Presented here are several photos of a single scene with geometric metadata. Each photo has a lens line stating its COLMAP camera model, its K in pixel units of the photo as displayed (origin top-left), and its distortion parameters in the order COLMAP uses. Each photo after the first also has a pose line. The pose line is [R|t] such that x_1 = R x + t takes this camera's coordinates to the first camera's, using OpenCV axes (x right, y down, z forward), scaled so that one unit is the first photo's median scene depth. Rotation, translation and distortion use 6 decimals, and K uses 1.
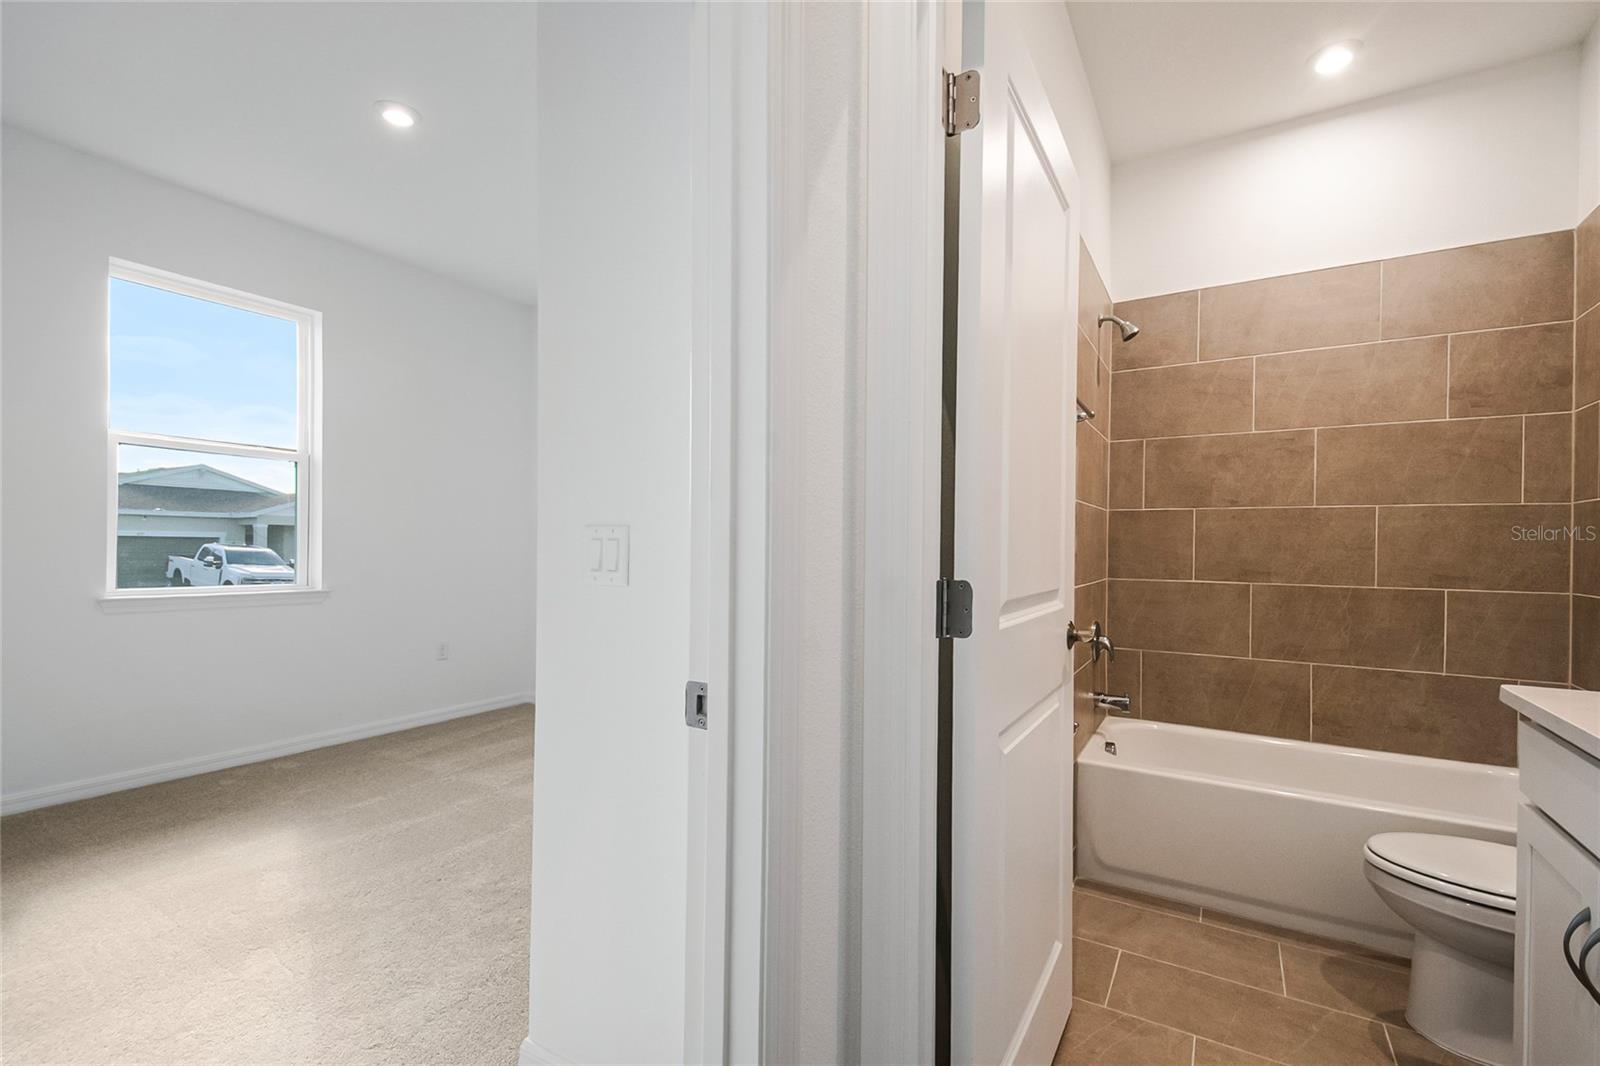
lens RADIAL K [[703.2, 0, 807.2], [0, 703.2, 546.5], [0, 0, 1]] dist [0.005209, -0.016453]
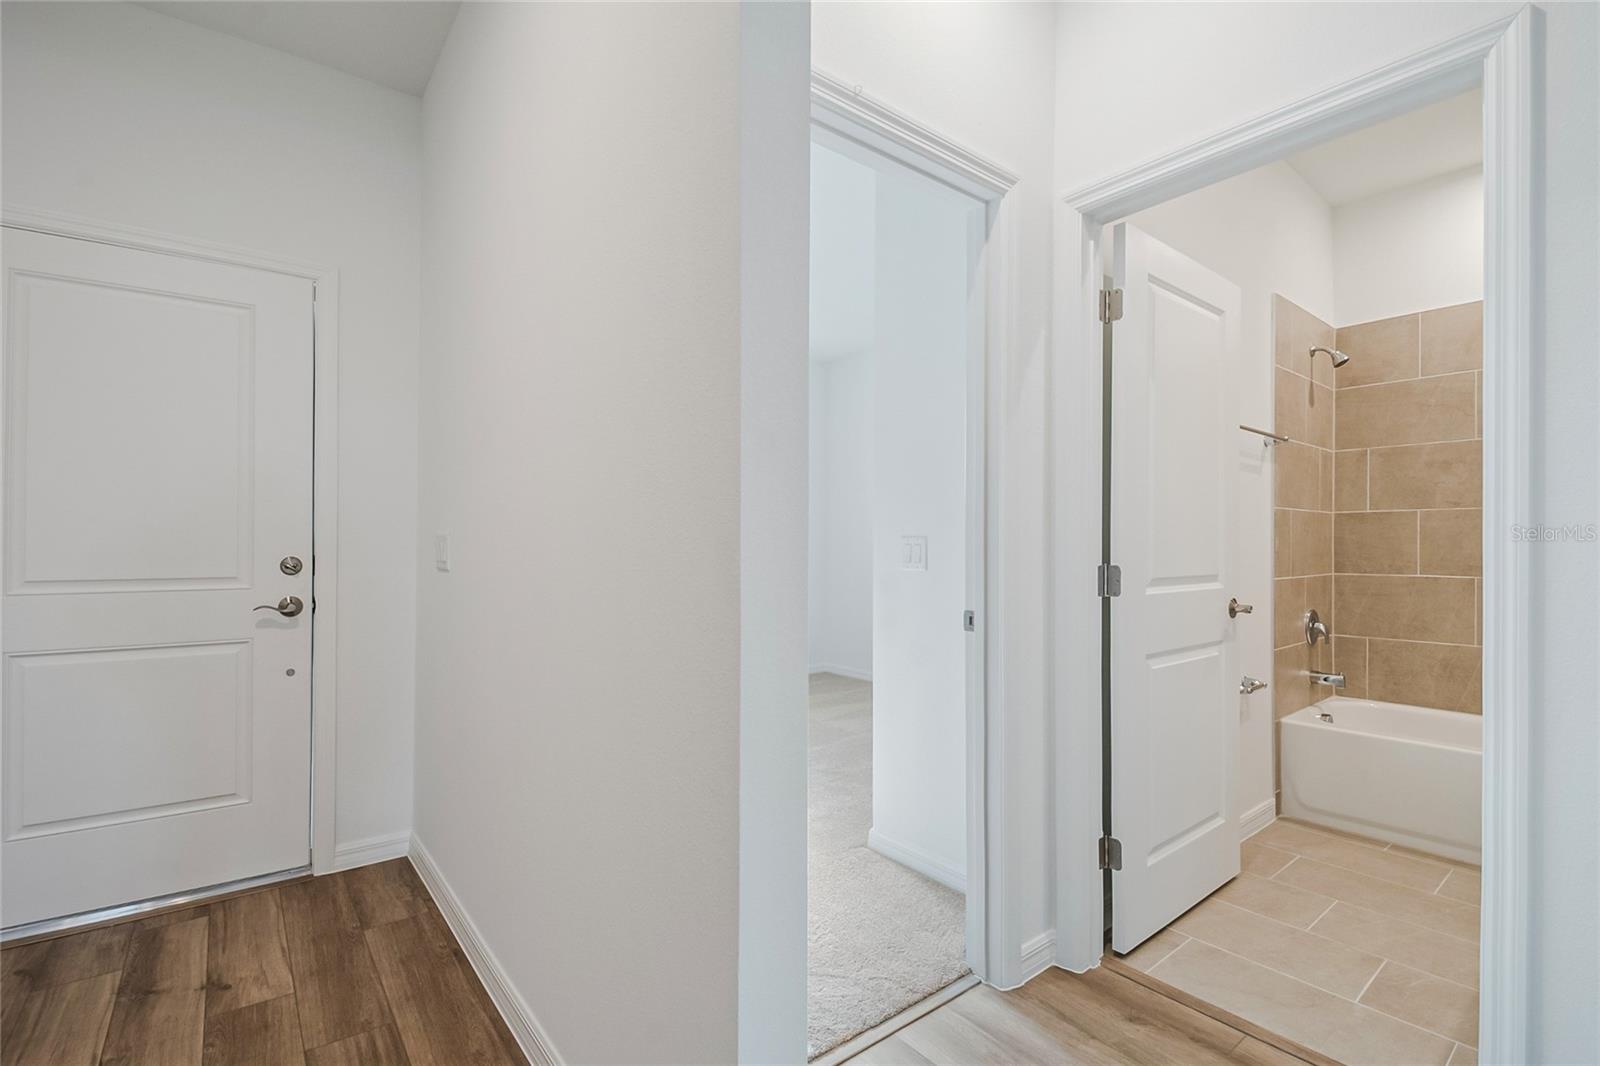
lens RADIAL K [[740.2, 0, 799.5], [0, 740.2, 546.2], [0, 0, 1]] dist [0.020412, -0.012966]
pose [[0.934948, -0.011077, -0.354612, 0.057212], [0.009677, 0.999937, -0.005722, 0.000503], [0.354653, 0.001918, 0.934996, -0.453802]]
